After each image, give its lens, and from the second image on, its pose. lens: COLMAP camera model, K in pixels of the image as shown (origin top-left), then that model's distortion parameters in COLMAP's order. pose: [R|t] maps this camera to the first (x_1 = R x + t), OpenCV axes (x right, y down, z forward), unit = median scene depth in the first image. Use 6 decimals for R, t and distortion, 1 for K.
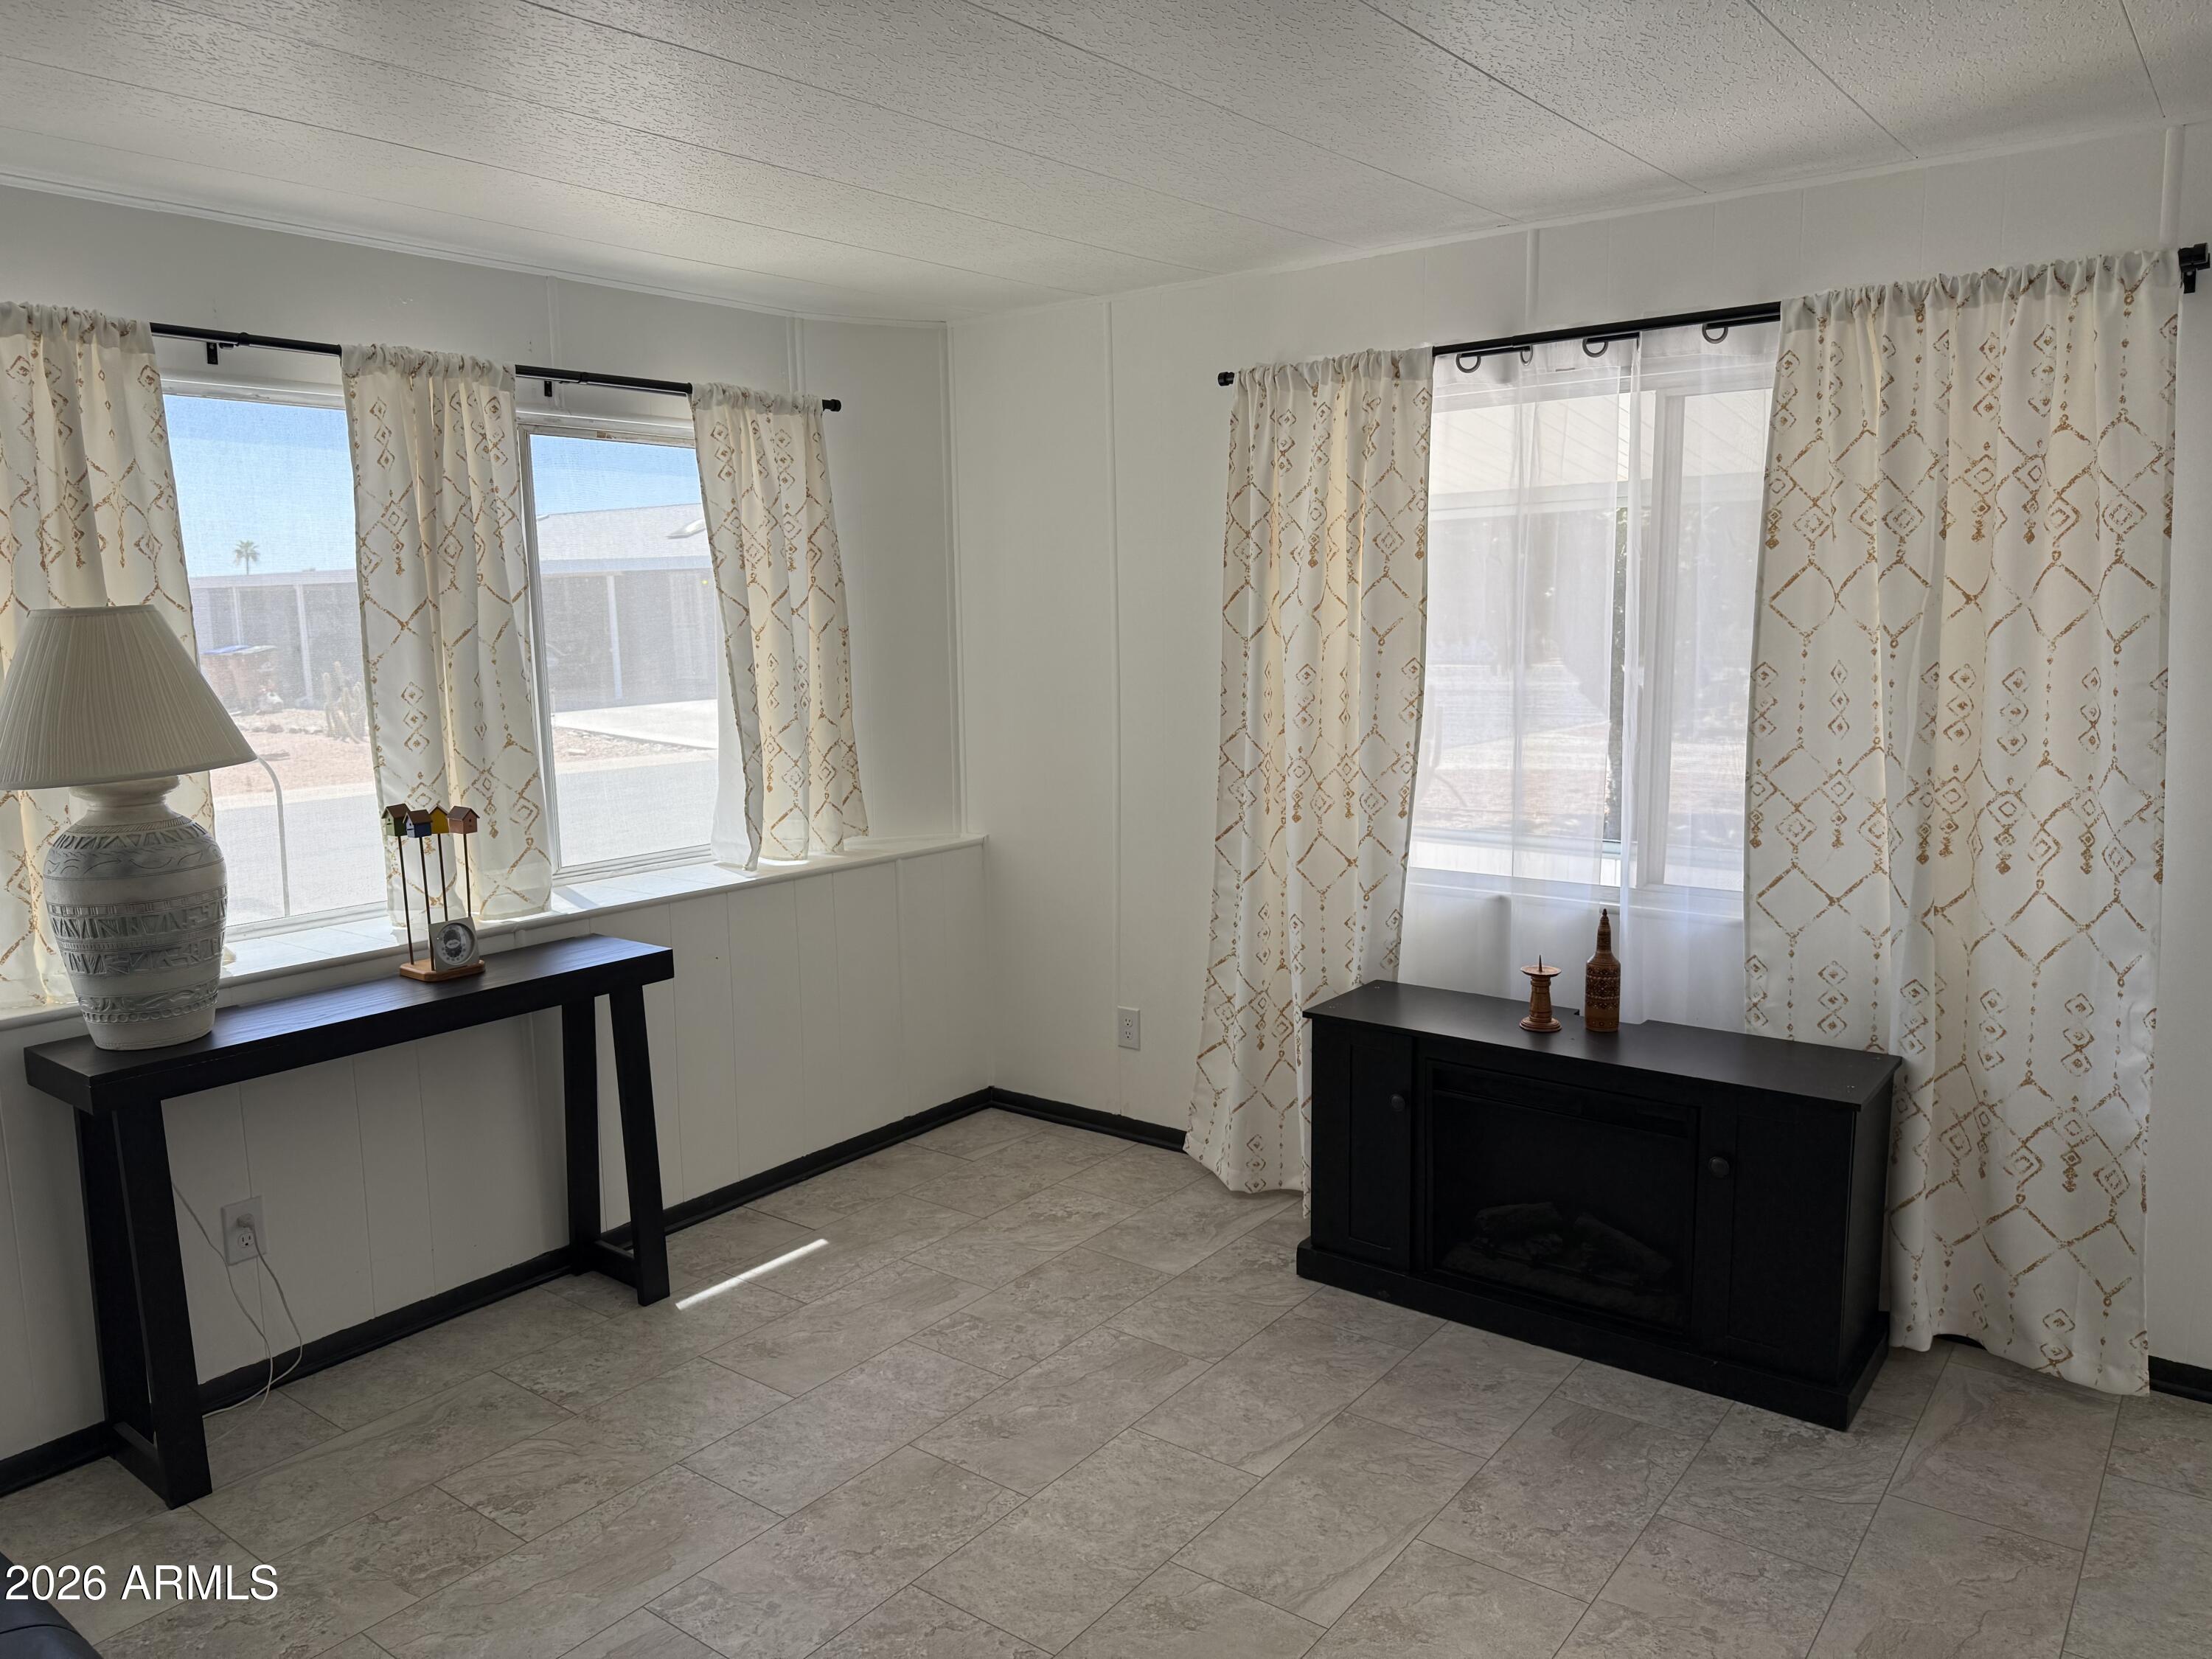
lens RADIAL K [[1555.1, 0, 1116.4], [0, 1555.1, 816.3], [0, 0, 1]] dist [0.044616, -0.045907]
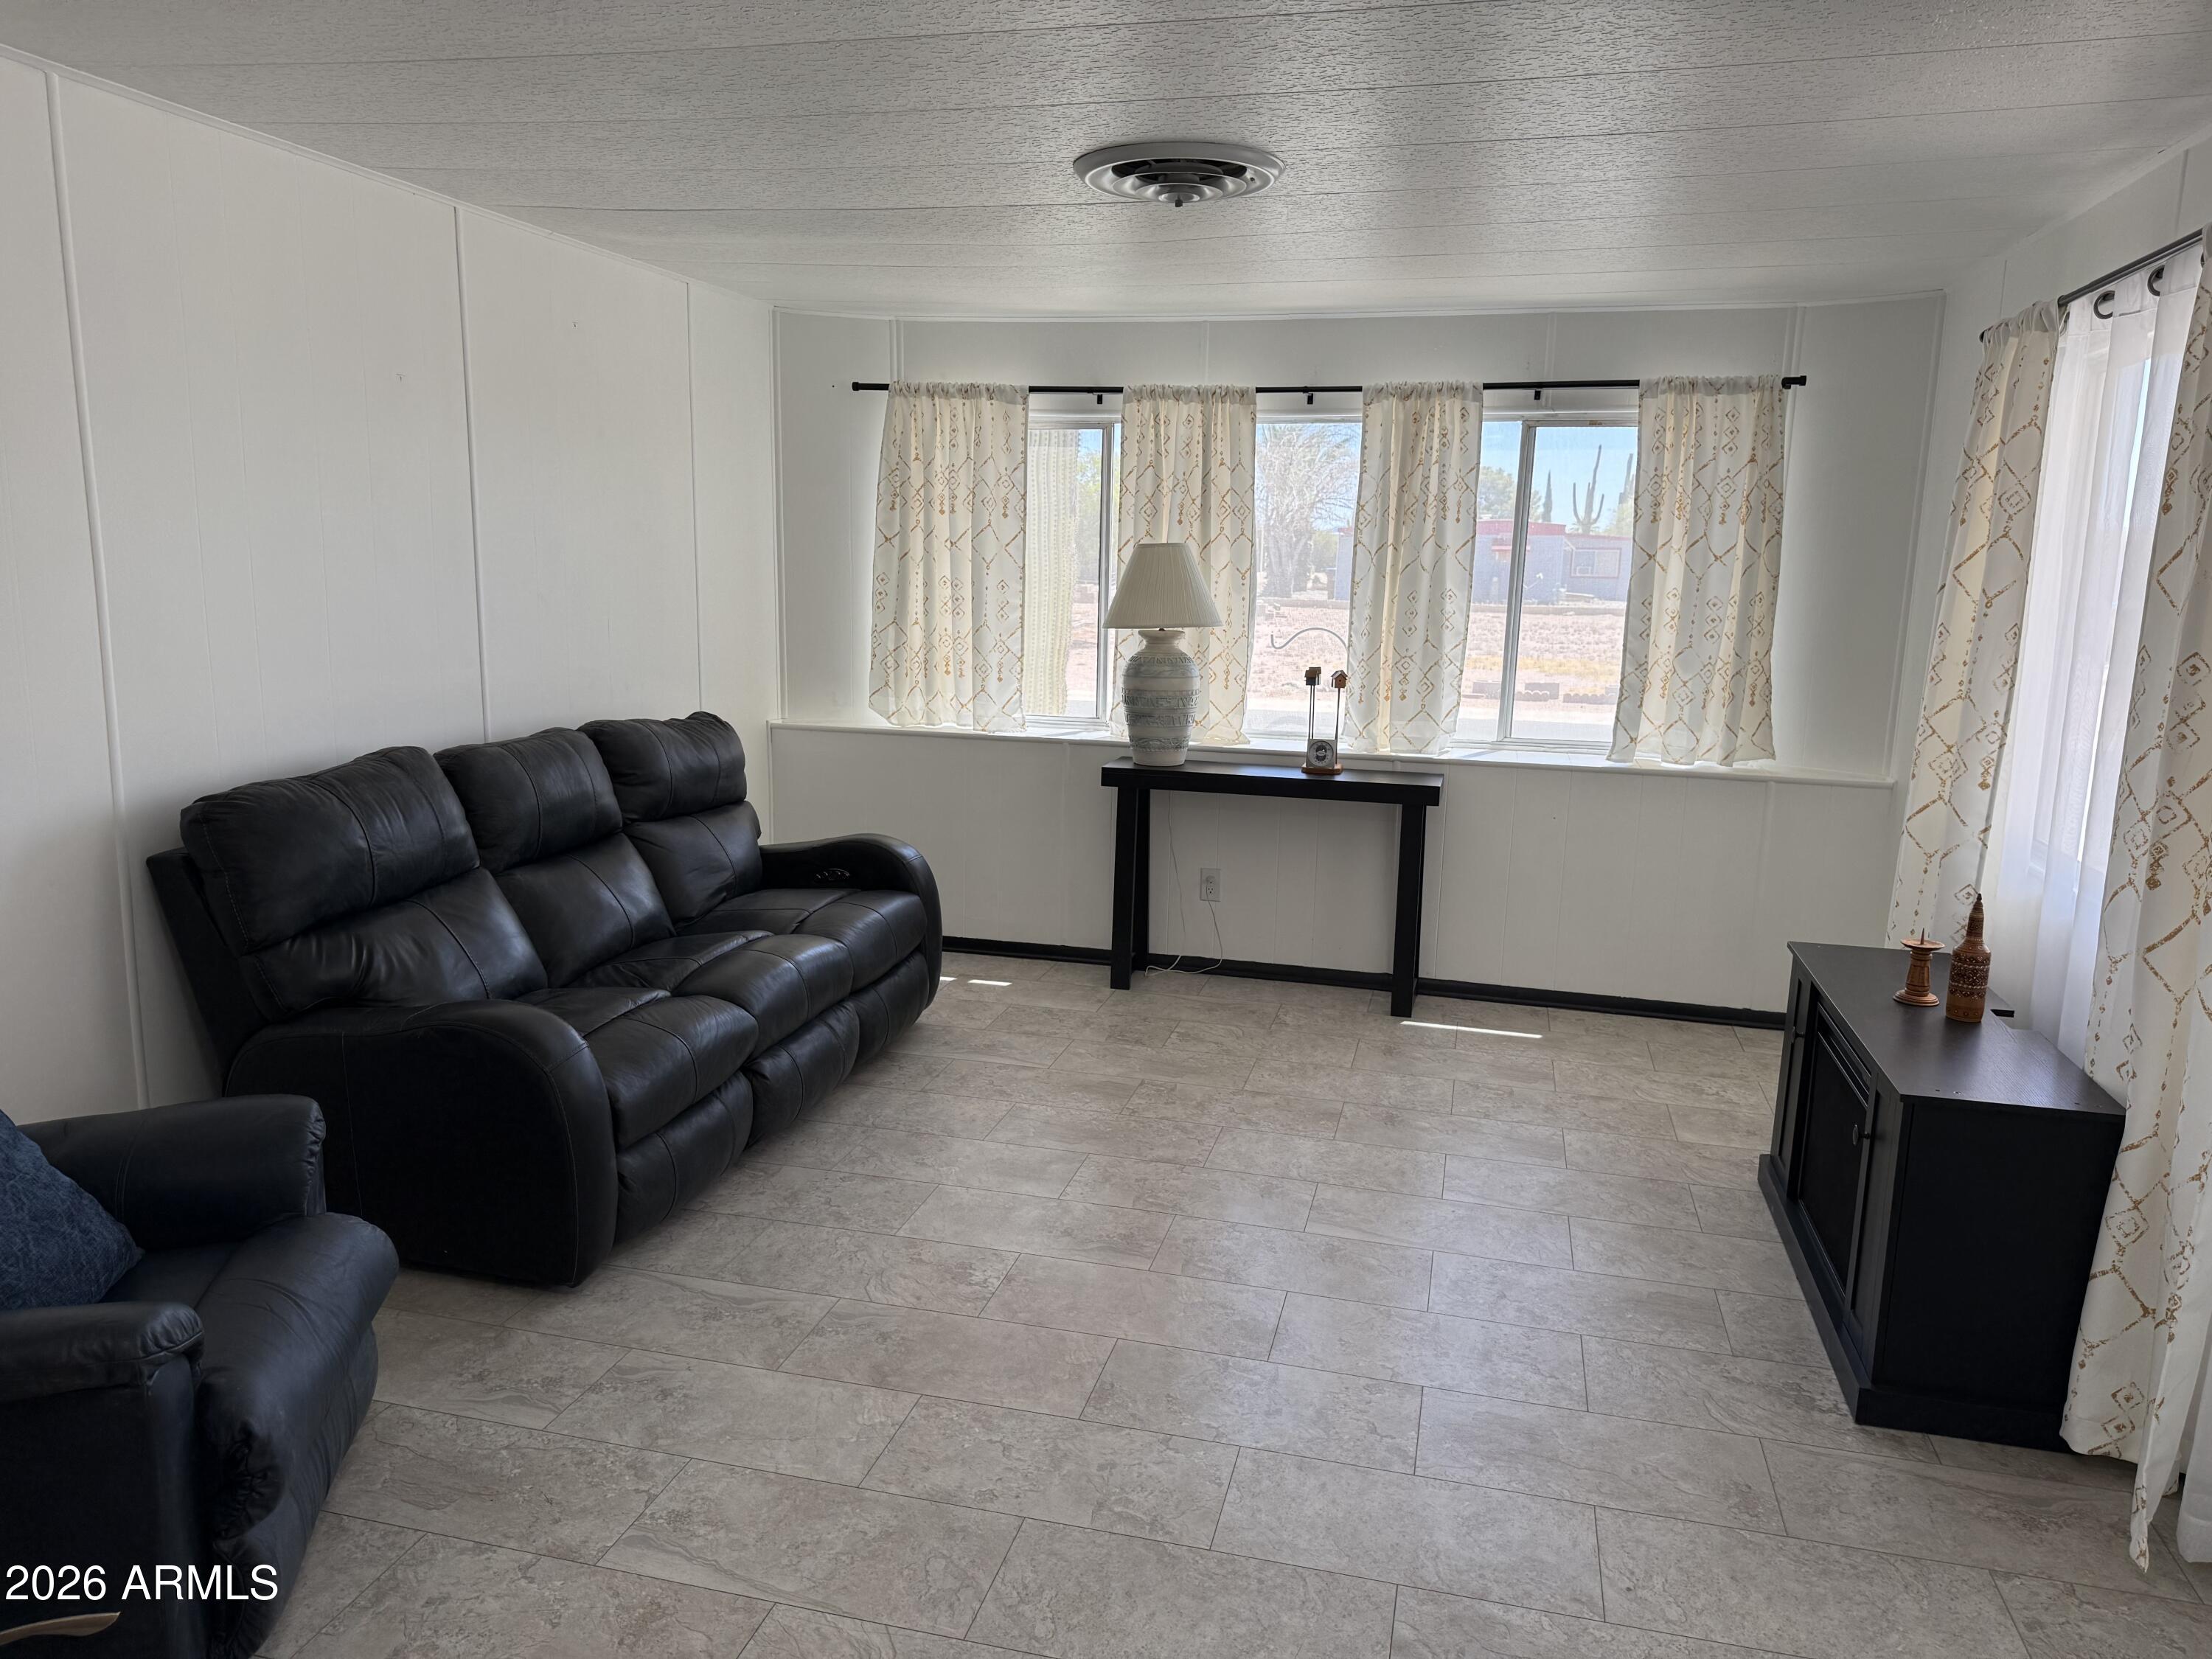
lens RADIAL K [[1555.1, 0, 1077.3], [0, 1555.1, 847.2], [0, 0, 1]] dist [0.044616, -0.045907]
pose [[0.370160, 0.196471, -0.907954, 0.941636], [-0.152379, 0.976982, 0.149285, -0.026130], [0.916385, 0.083094, 0.391578, 0.121187]]
